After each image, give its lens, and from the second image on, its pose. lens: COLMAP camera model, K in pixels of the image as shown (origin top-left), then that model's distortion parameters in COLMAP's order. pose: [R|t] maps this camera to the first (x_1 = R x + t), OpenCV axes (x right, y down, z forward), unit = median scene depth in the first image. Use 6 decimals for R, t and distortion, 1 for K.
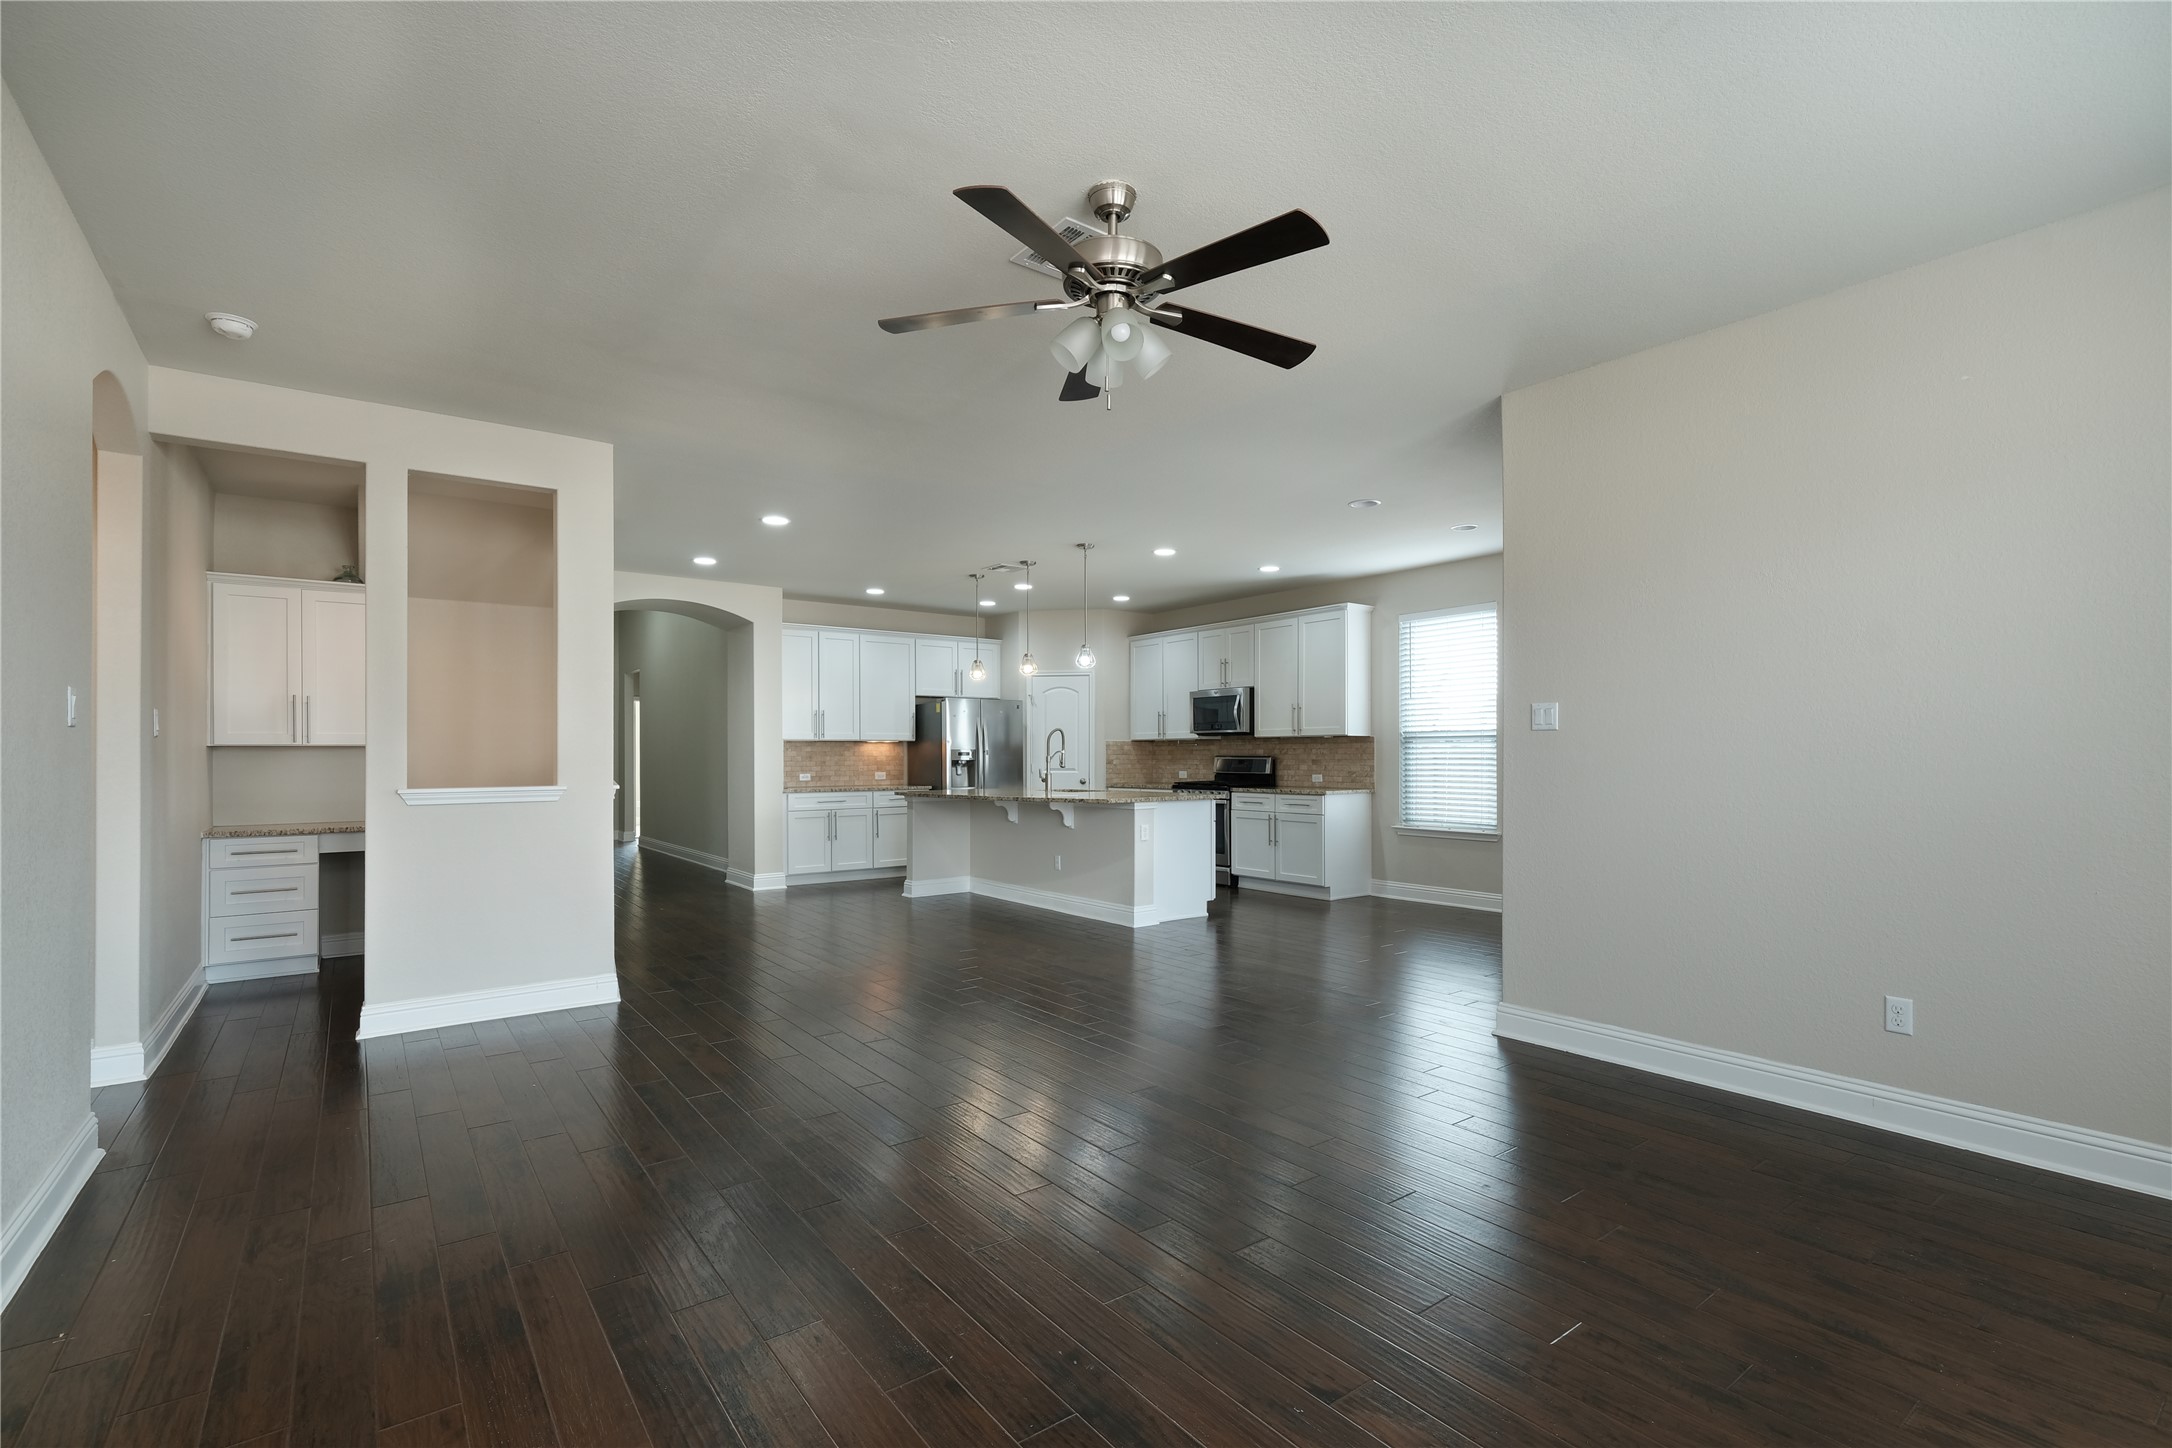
lens RADIAL K [[968.2, 0, 1084.7], [0, 968.2, 736.0], [0, 0, 1]] dist [-0.002545, -0.000262]
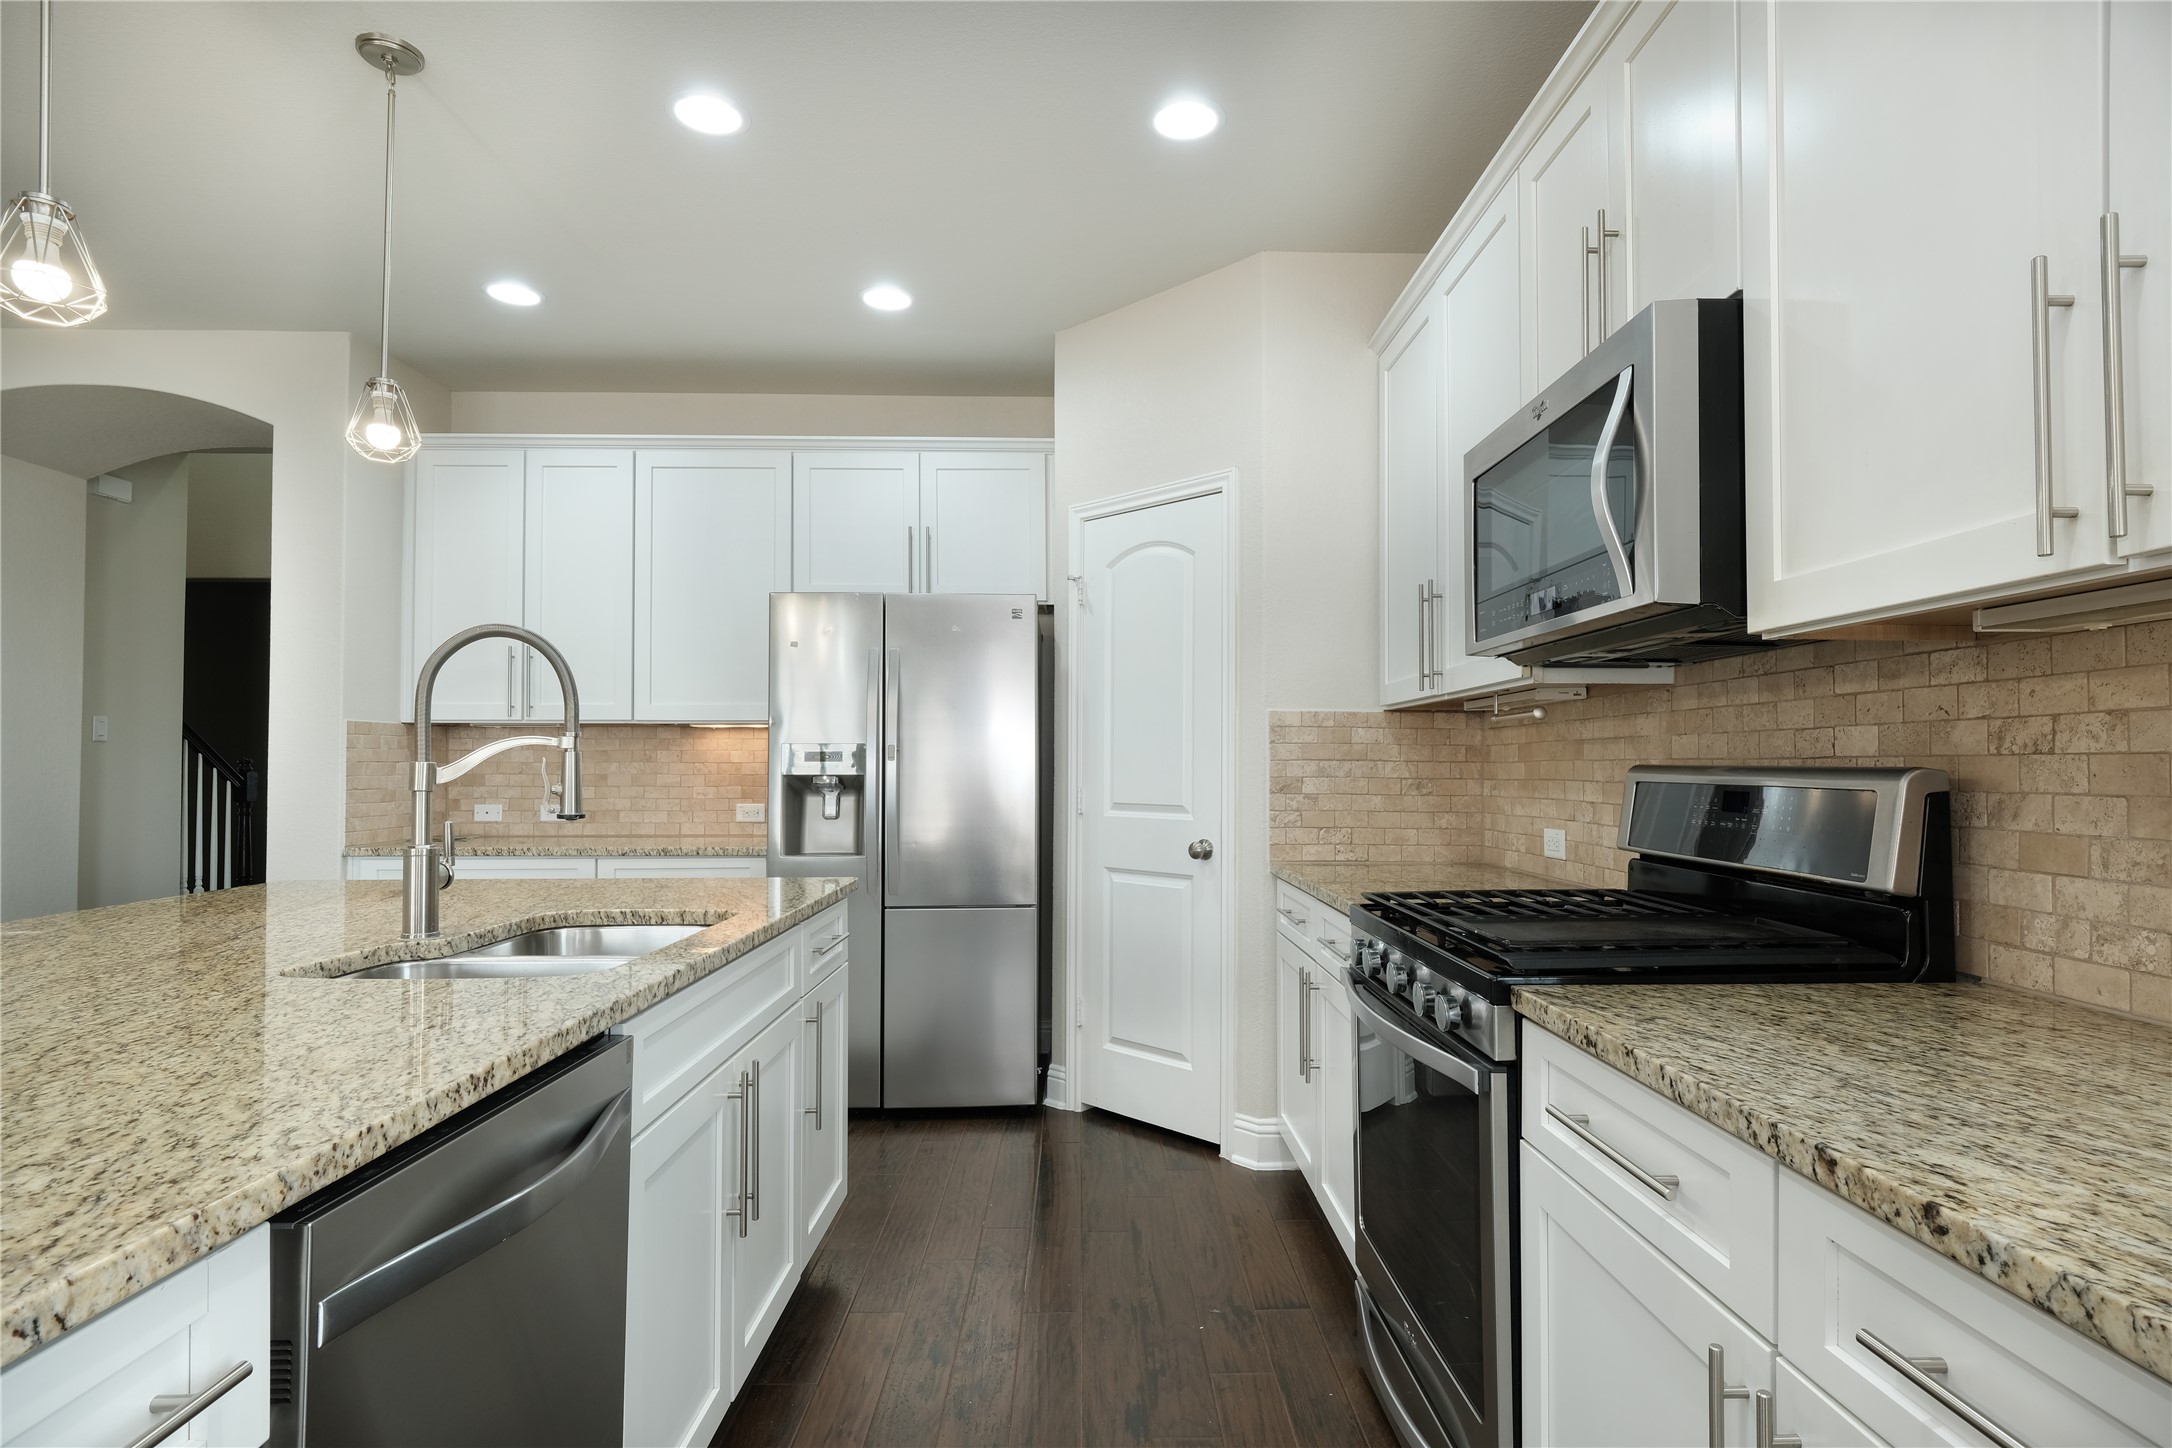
lens RADIAL K [[1121.6, 0, 1091.6], [0, 1121.6, 737.2], [0, 0, 1]] dist [-0.003557, -0.000313]
pose [[0.808706, -0.010688, -0.588117, 0.191440], [0.006616, 0.999937, -0.009075, 0.016946], [0.588177, 0.003448, 0.808725, 0.794445]]
